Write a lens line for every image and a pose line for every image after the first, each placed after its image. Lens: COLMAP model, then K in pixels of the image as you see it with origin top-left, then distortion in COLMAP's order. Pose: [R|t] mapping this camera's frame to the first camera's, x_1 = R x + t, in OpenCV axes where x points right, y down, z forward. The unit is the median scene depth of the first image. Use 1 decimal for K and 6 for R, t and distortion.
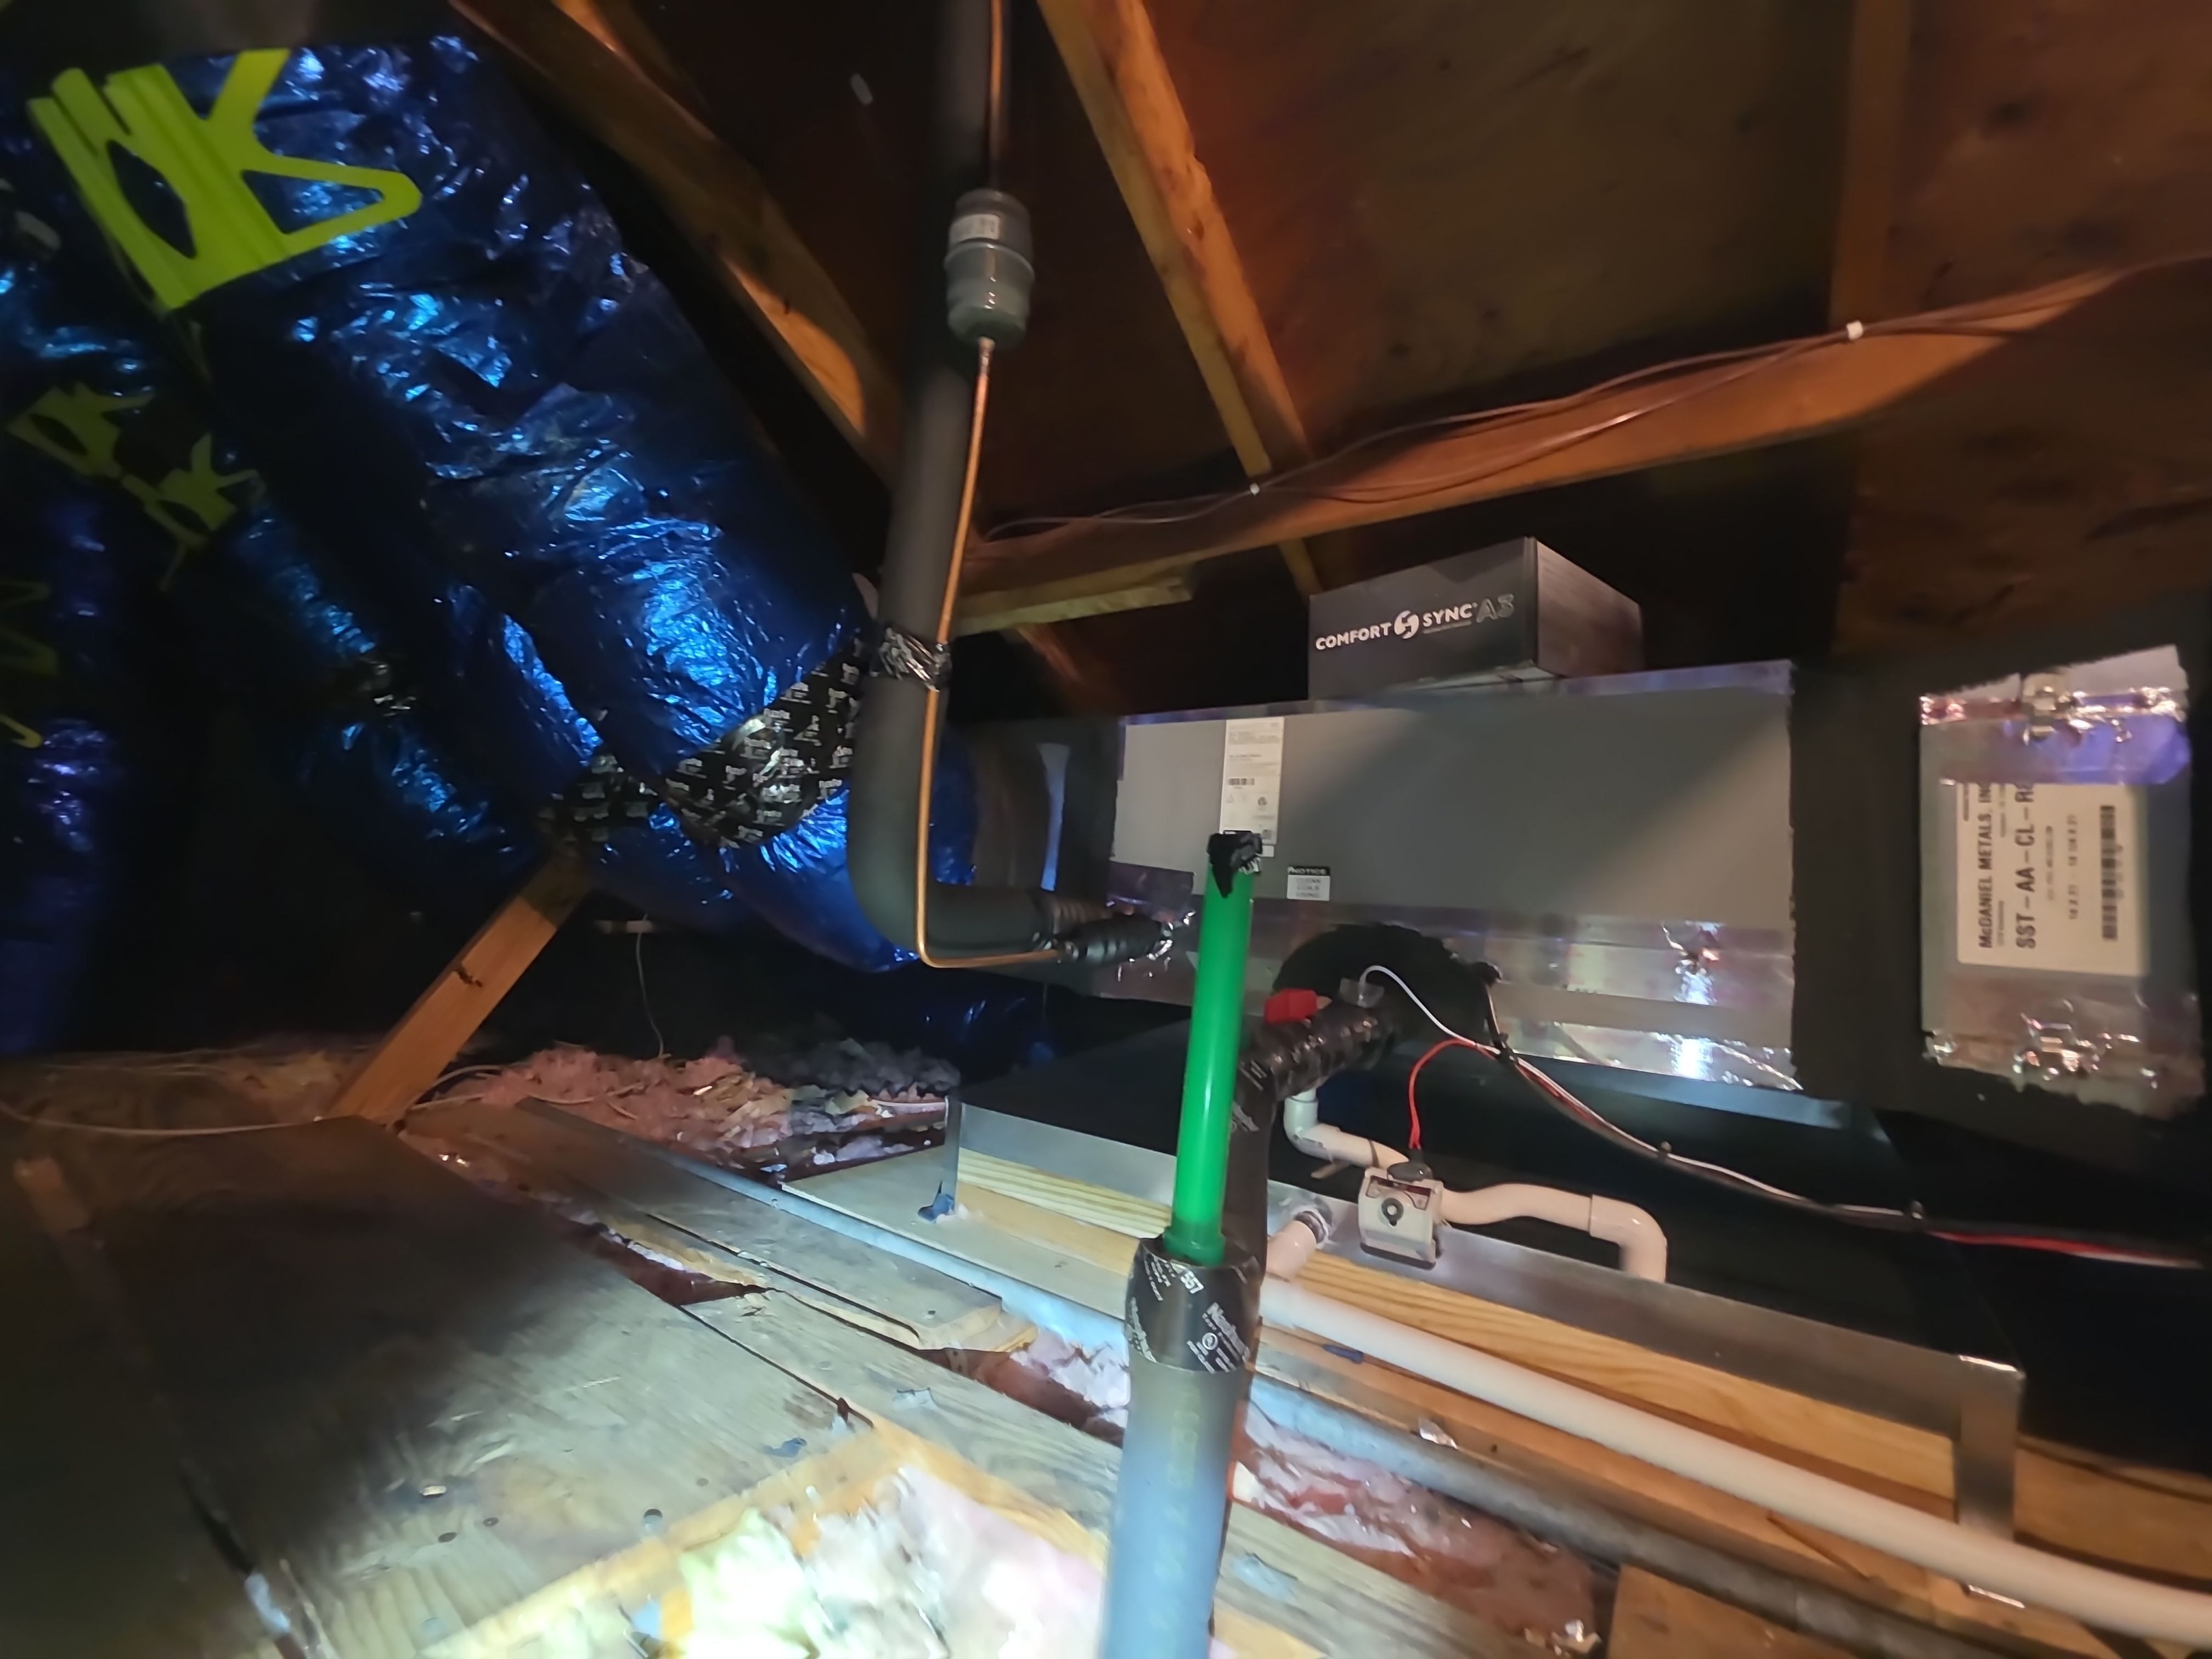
lens RADIAL K [[895.8, 0, 1113.4], [0, 895.8, 830.2], [0, 0, 1]] dist [0.018130, -0.010067]
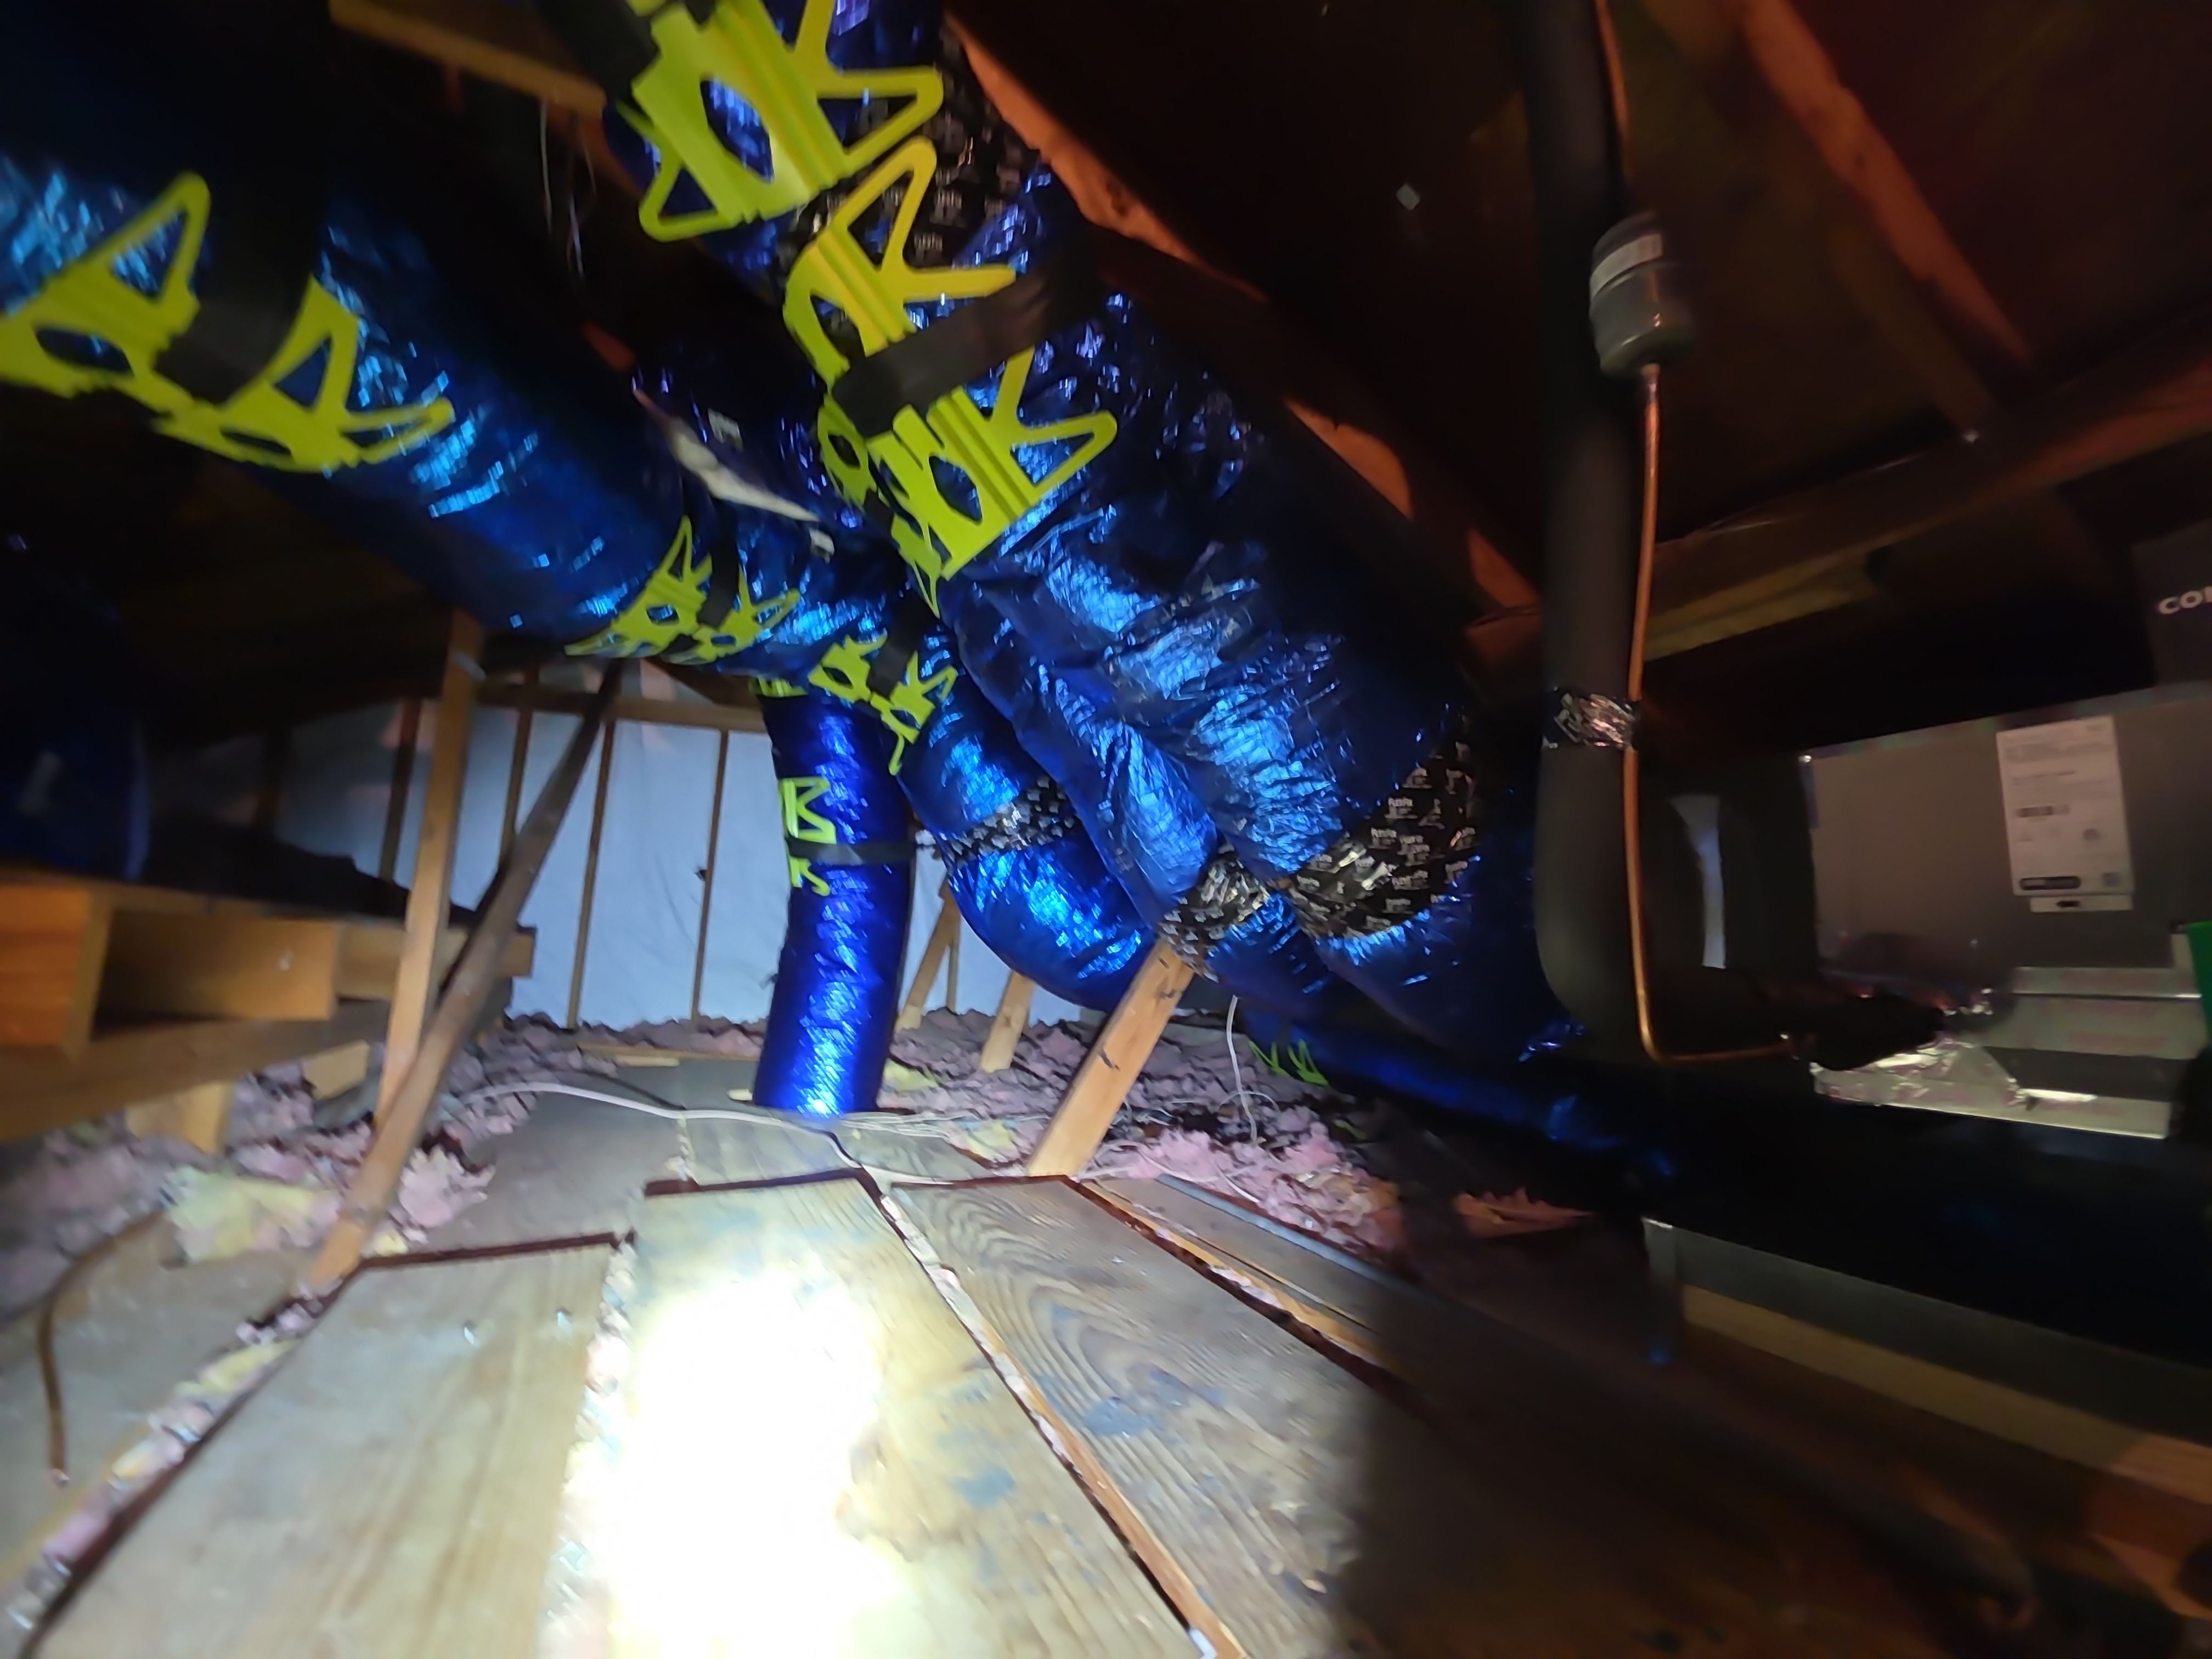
lens RADIAL K [[895.8, 0, 1113.4], [0, 895.8, 830.2], [0, 0, 1]] dist [0.018130, -0.010067]
pose [[0.865835, -0.114365, -0.487084, -0.160510], [0.071576, 0.991825, -0.105643, -0.014675], [0.495184, 0.056606, 0.866942, -0.026545]]
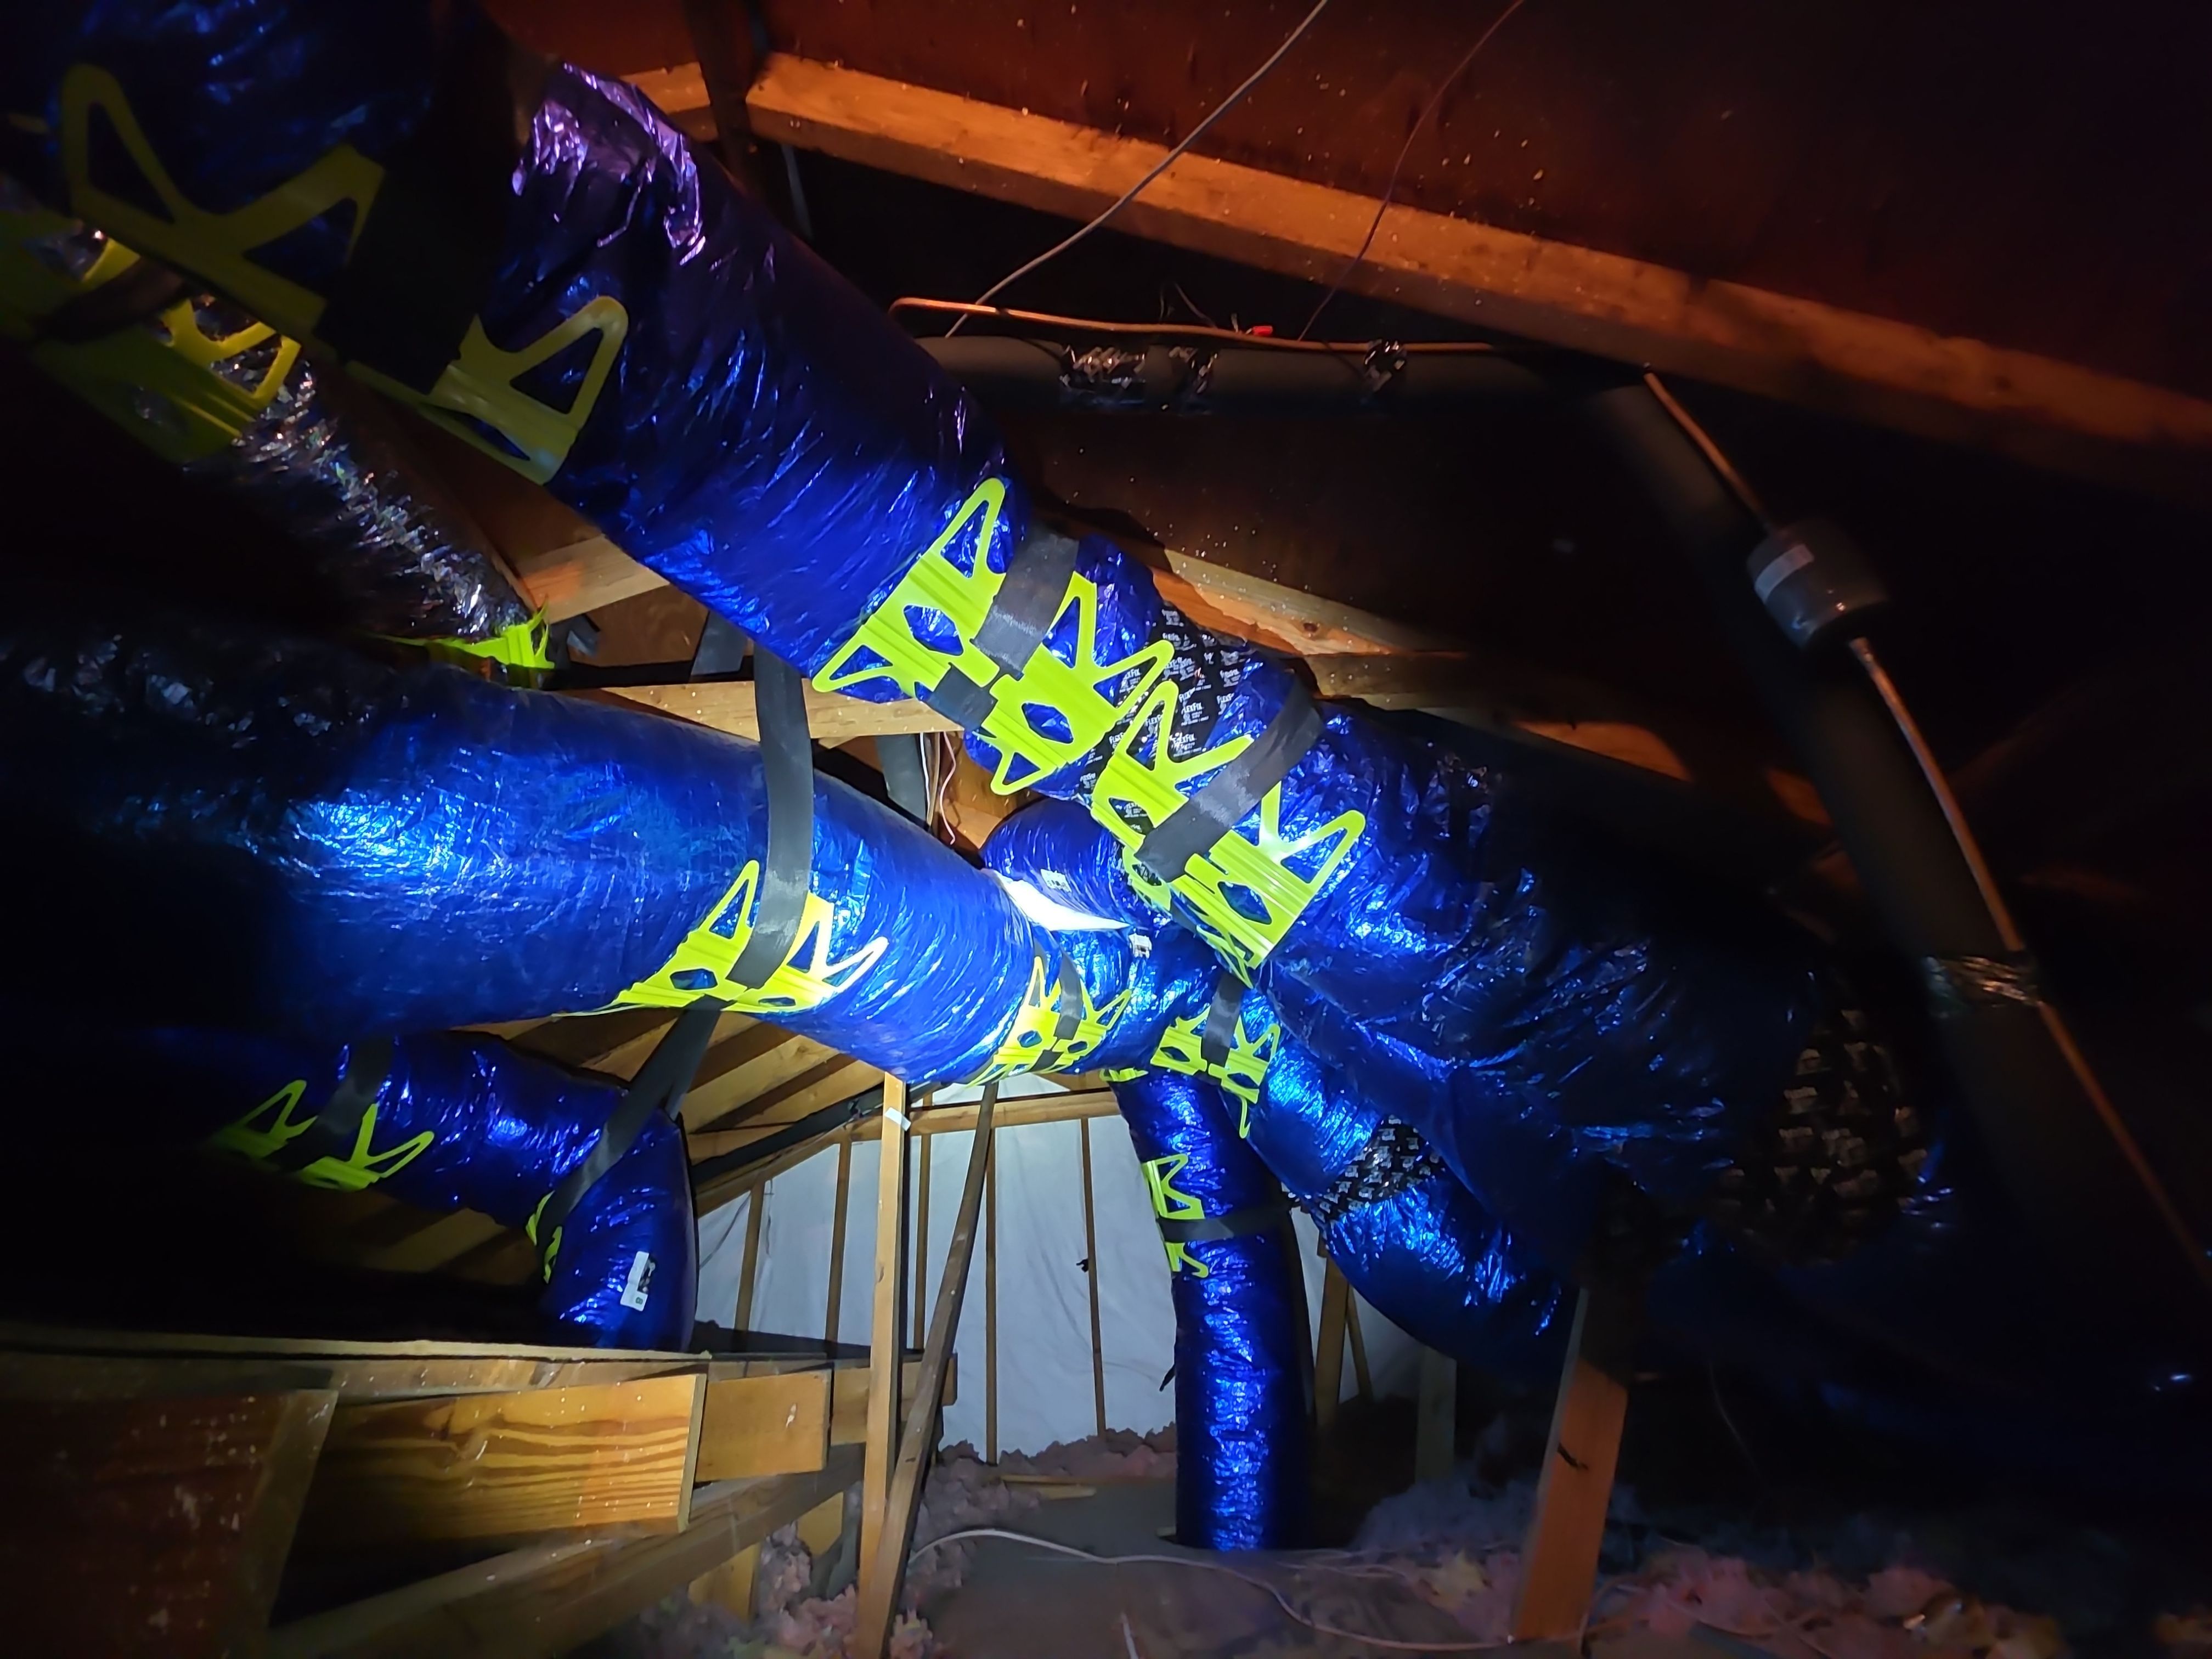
lens RADIAL K [[889.5, 0, 1104.7], [0, 889.5, 819.6], [0, 0, 1]] dist [0.002969, -0.000171]
pose [[0.582571, -0.507346, -0.634989, -0.073340], [0.186633, 0.843882, -0.503022, -0.040286], [0.791062, 0.174536, 0.586309, -0.111140]]
